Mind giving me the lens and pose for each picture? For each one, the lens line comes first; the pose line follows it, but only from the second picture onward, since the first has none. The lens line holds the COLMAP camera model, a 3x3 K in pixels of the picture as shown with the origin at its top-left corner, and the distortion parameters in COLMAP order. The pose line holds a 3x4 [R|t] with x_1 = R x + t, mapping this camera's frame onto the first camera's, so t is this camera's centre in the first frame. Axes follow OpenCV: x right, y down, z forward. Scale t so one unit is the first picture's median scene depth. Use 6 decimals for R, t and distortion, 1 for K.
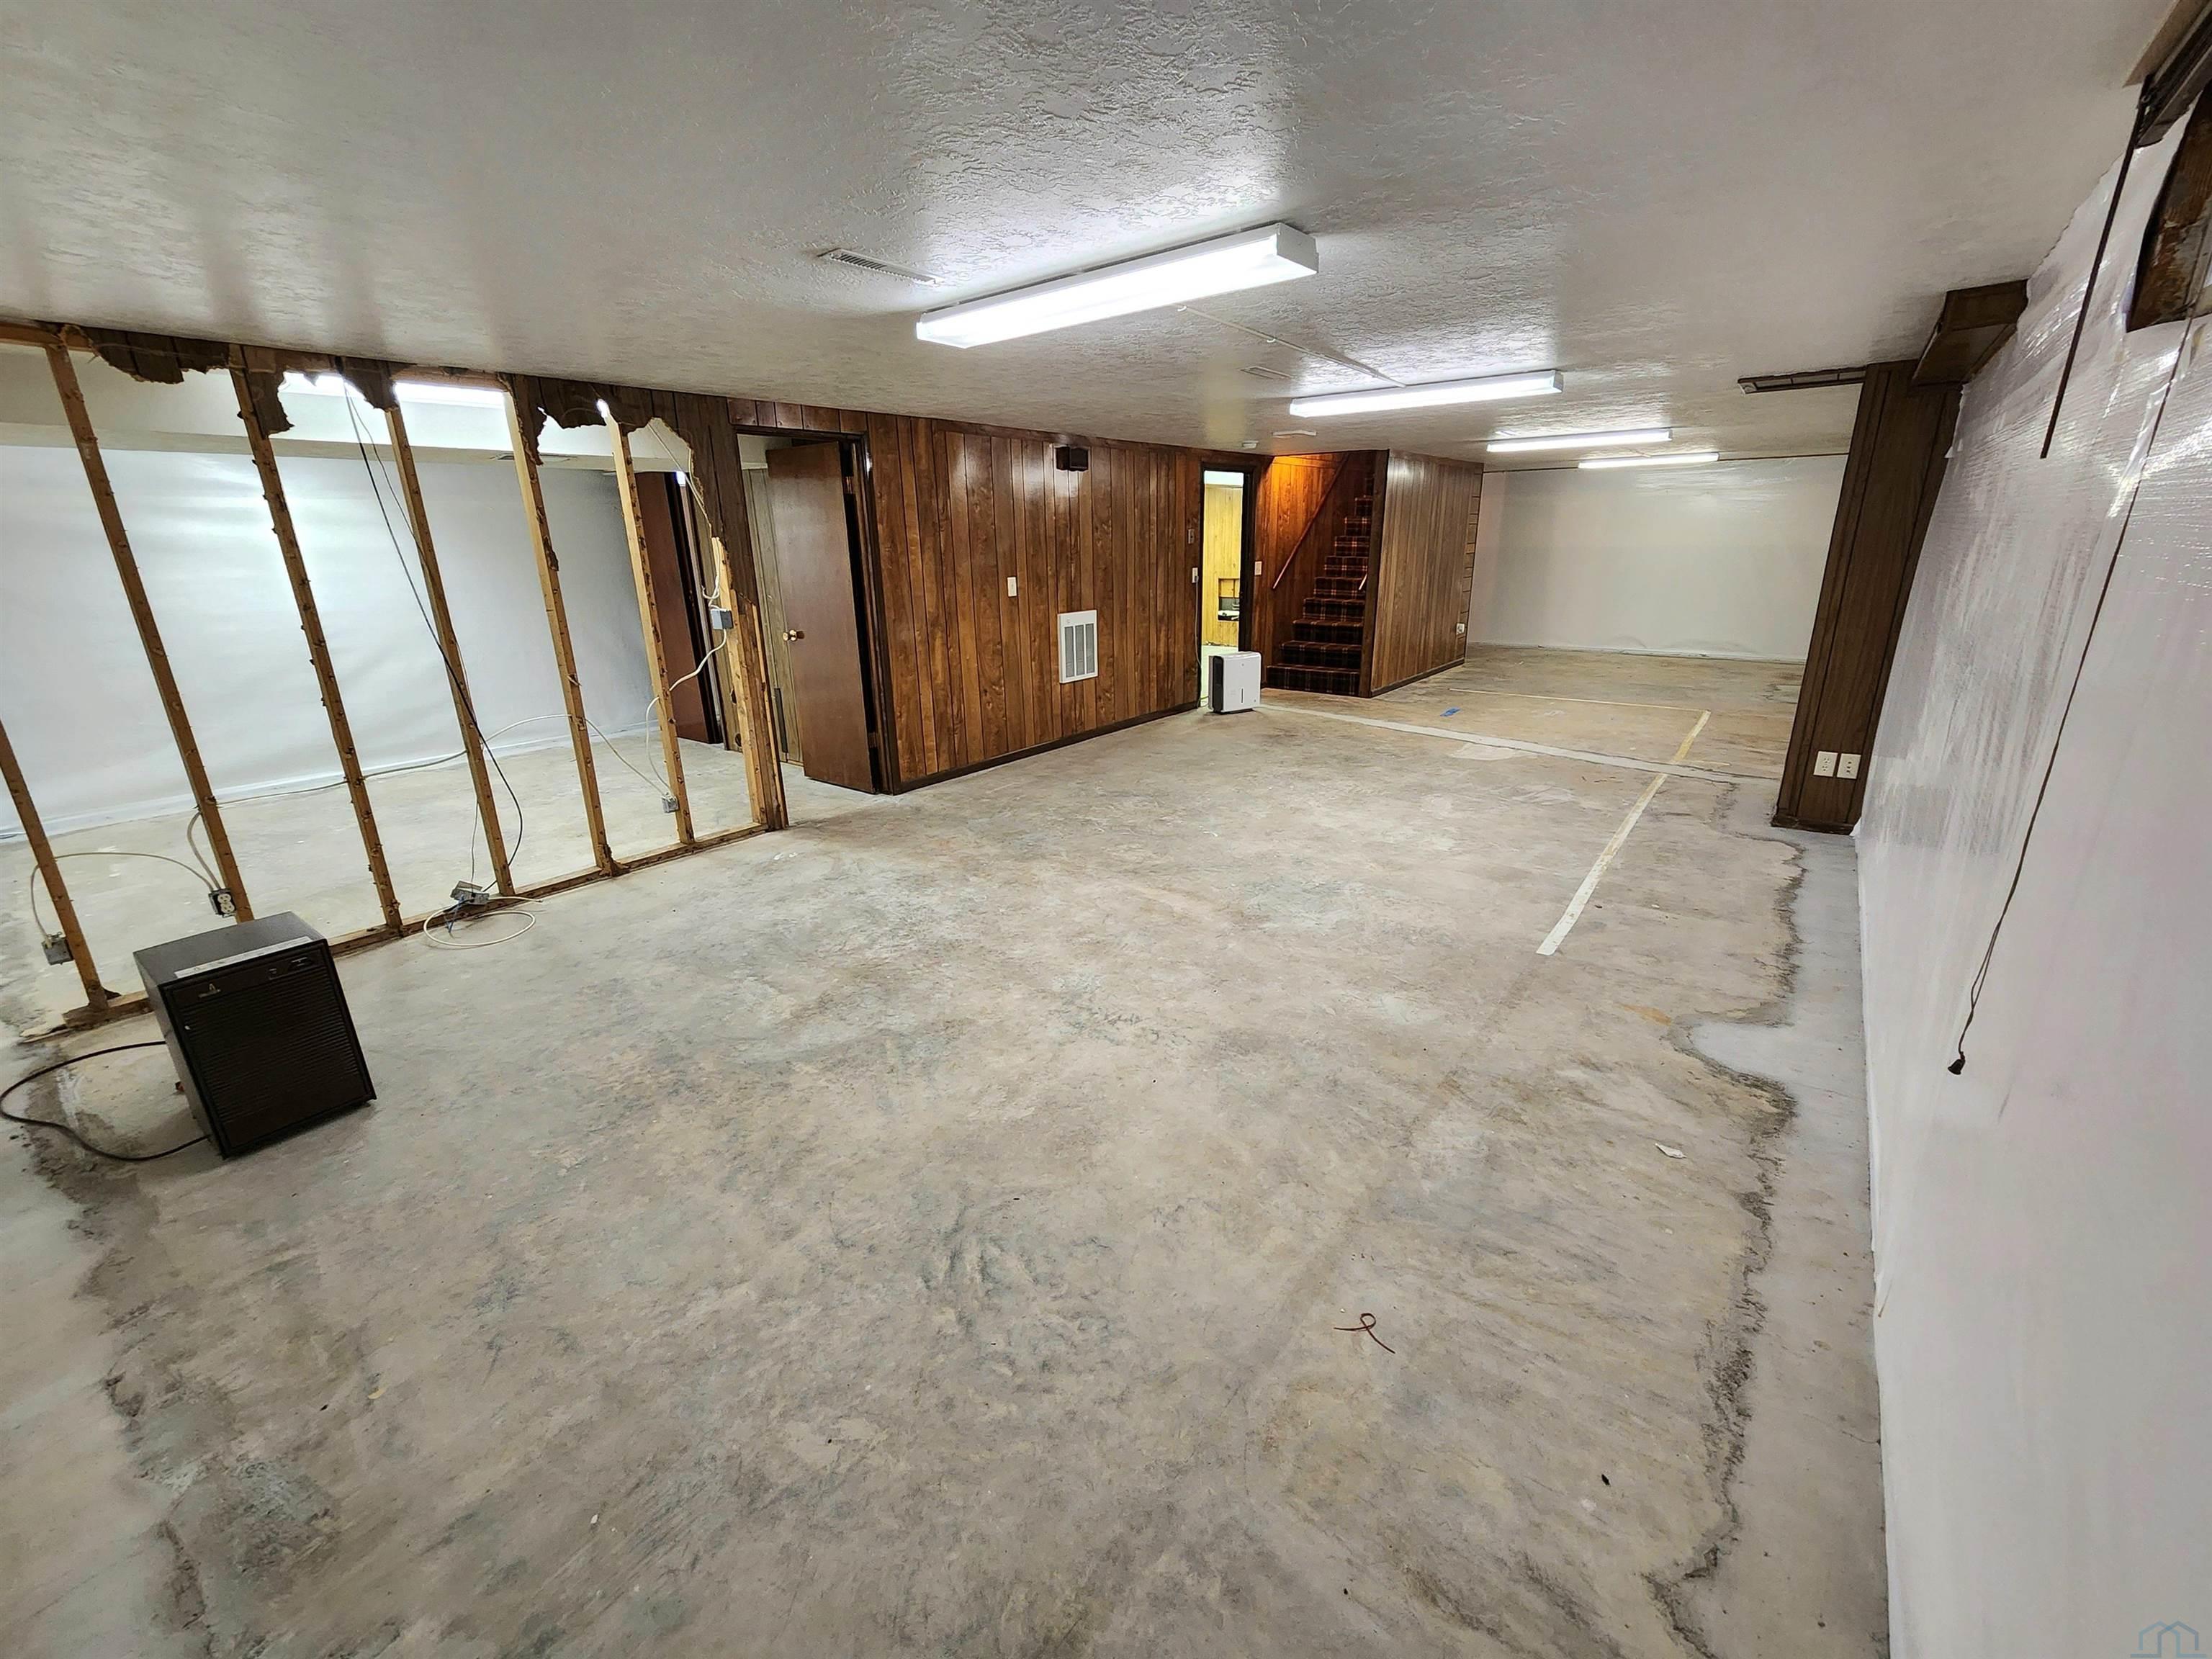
lens RADIAL K [[908.1, 0, 1111.4], [0, 908.1, 822.7], [0, 0, 1]] dist [0.000306, 0.001293]
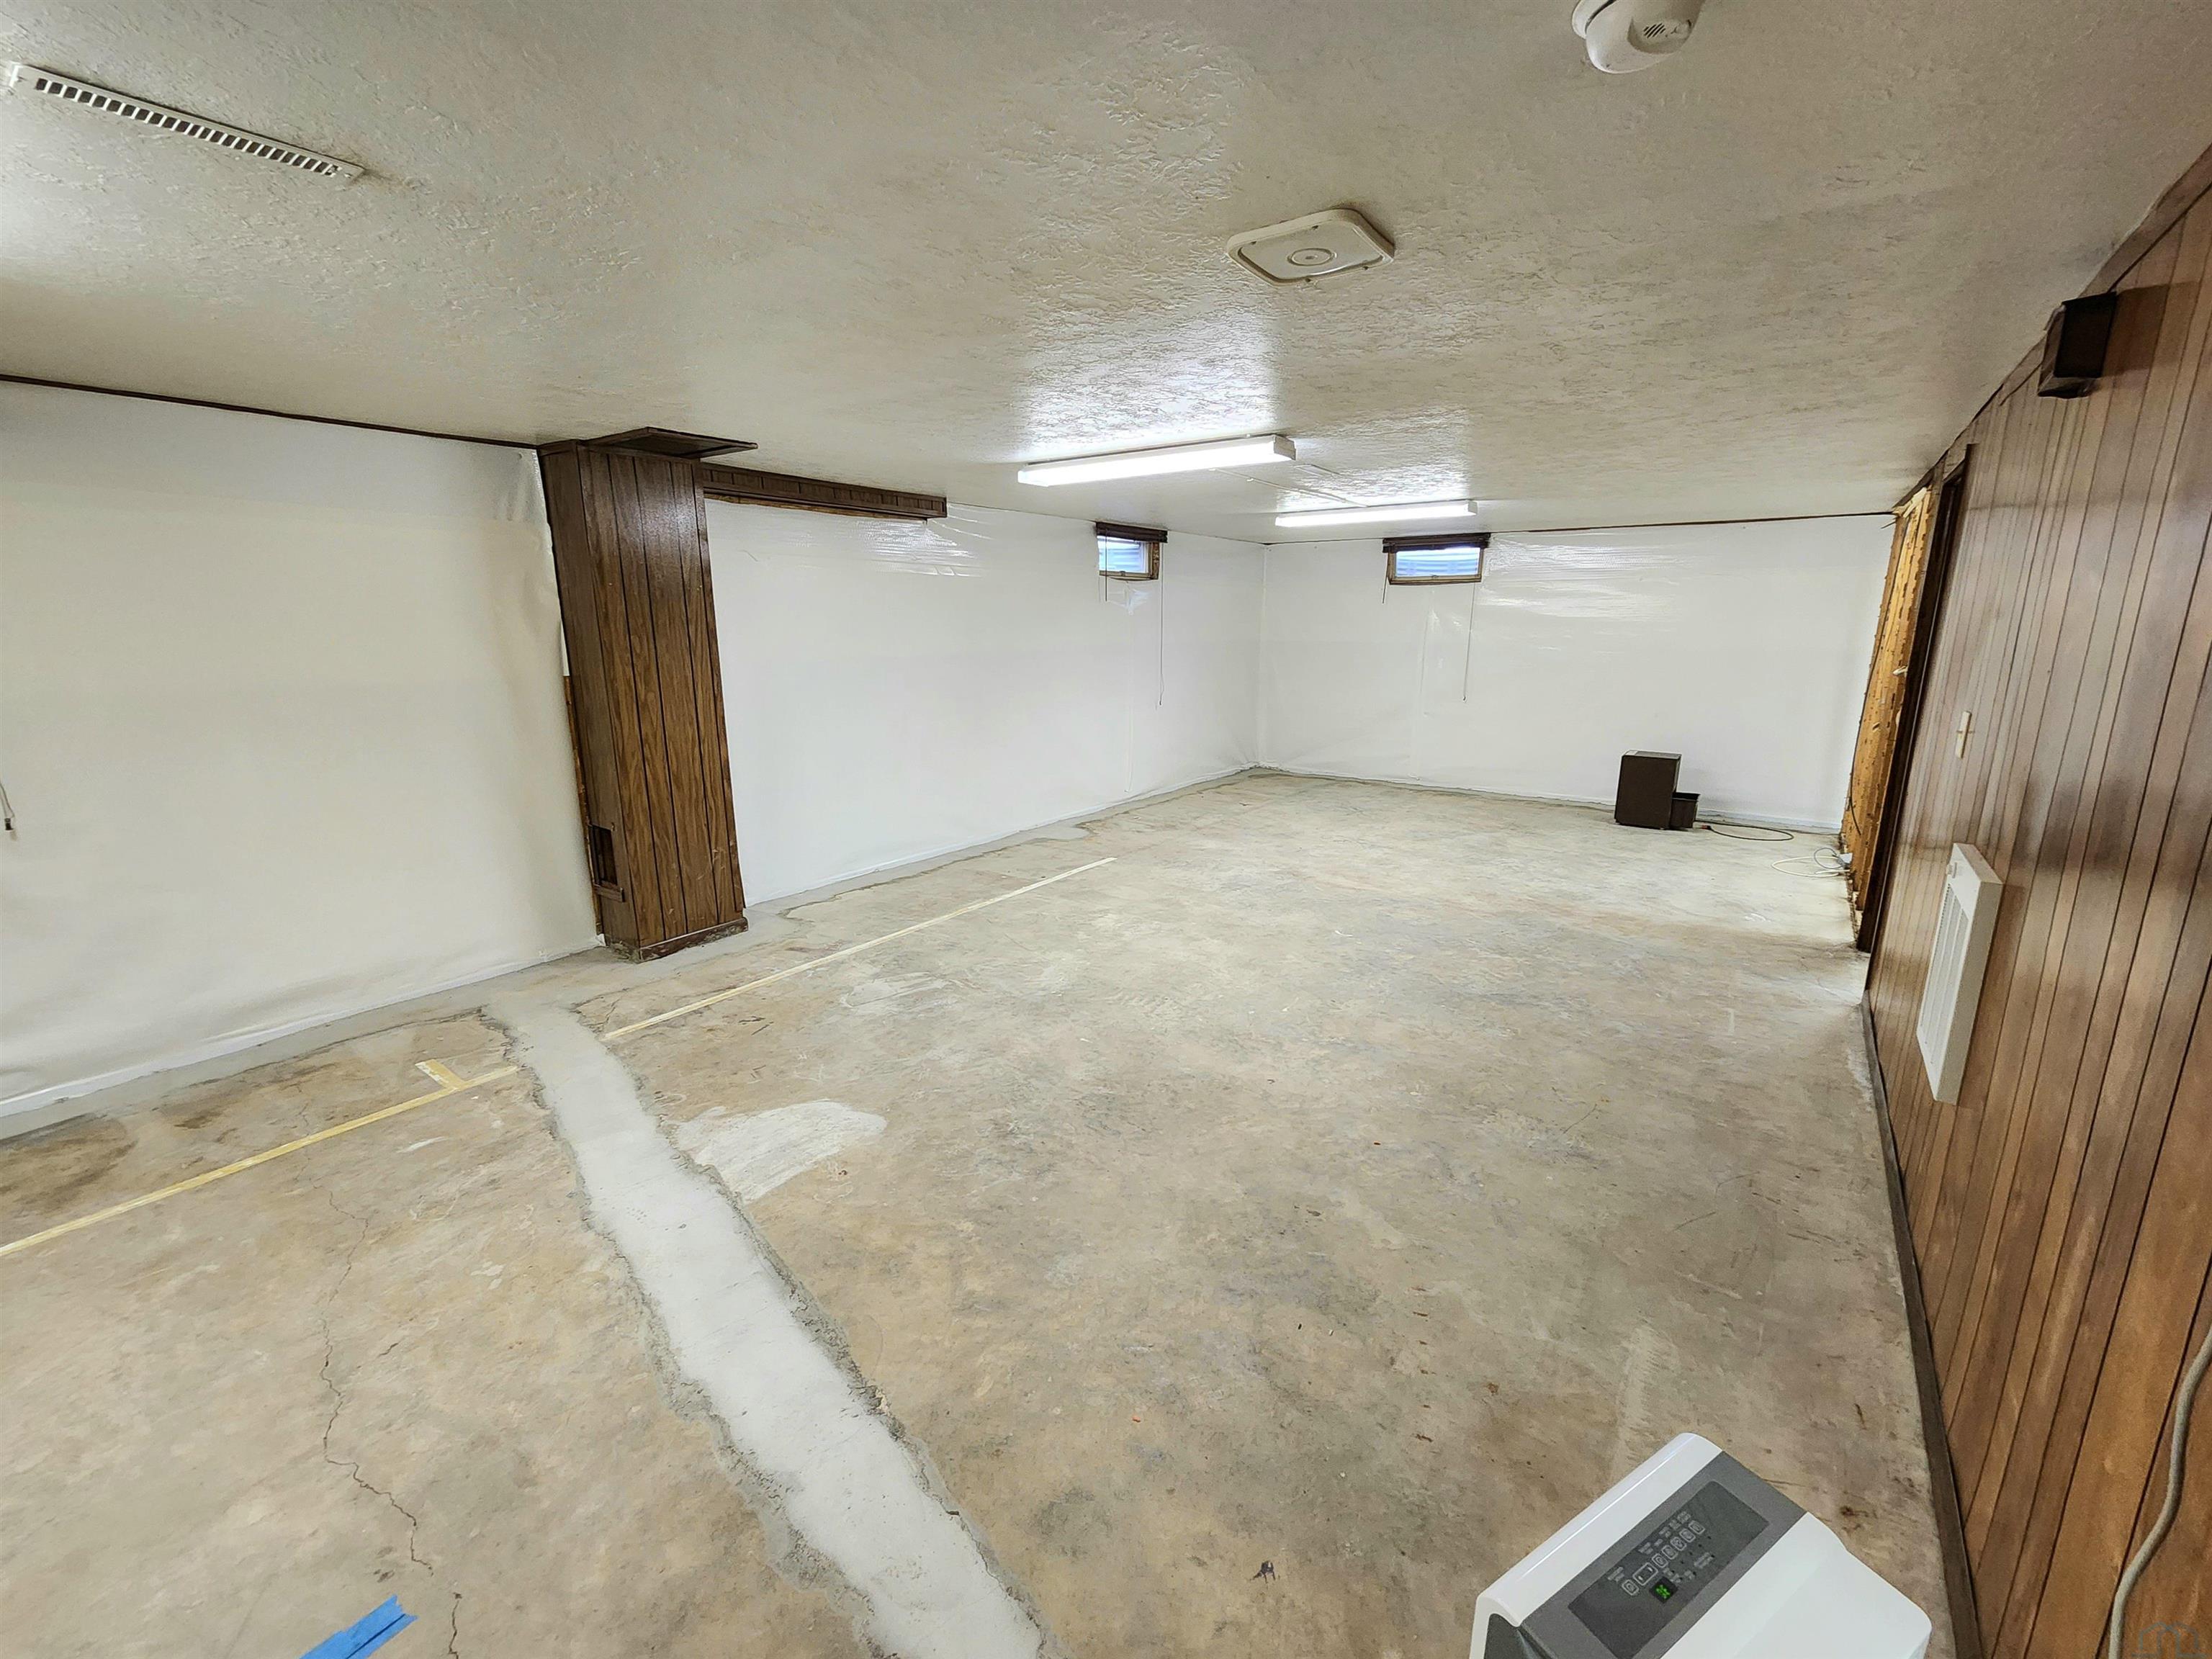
lens RADIAL K [[908.1, 0, 1117.2], [0, 908.1, 824.6], [0, 0, 1]] dist [0.000306, 0.001293]
pose [[-0.999652, 0.022173, -0.014287, 0.415233], [0.011803, 0.860410, 0.509465, -0.658970], [0.023590, 0.509119, -0.860373, 2.057601]]
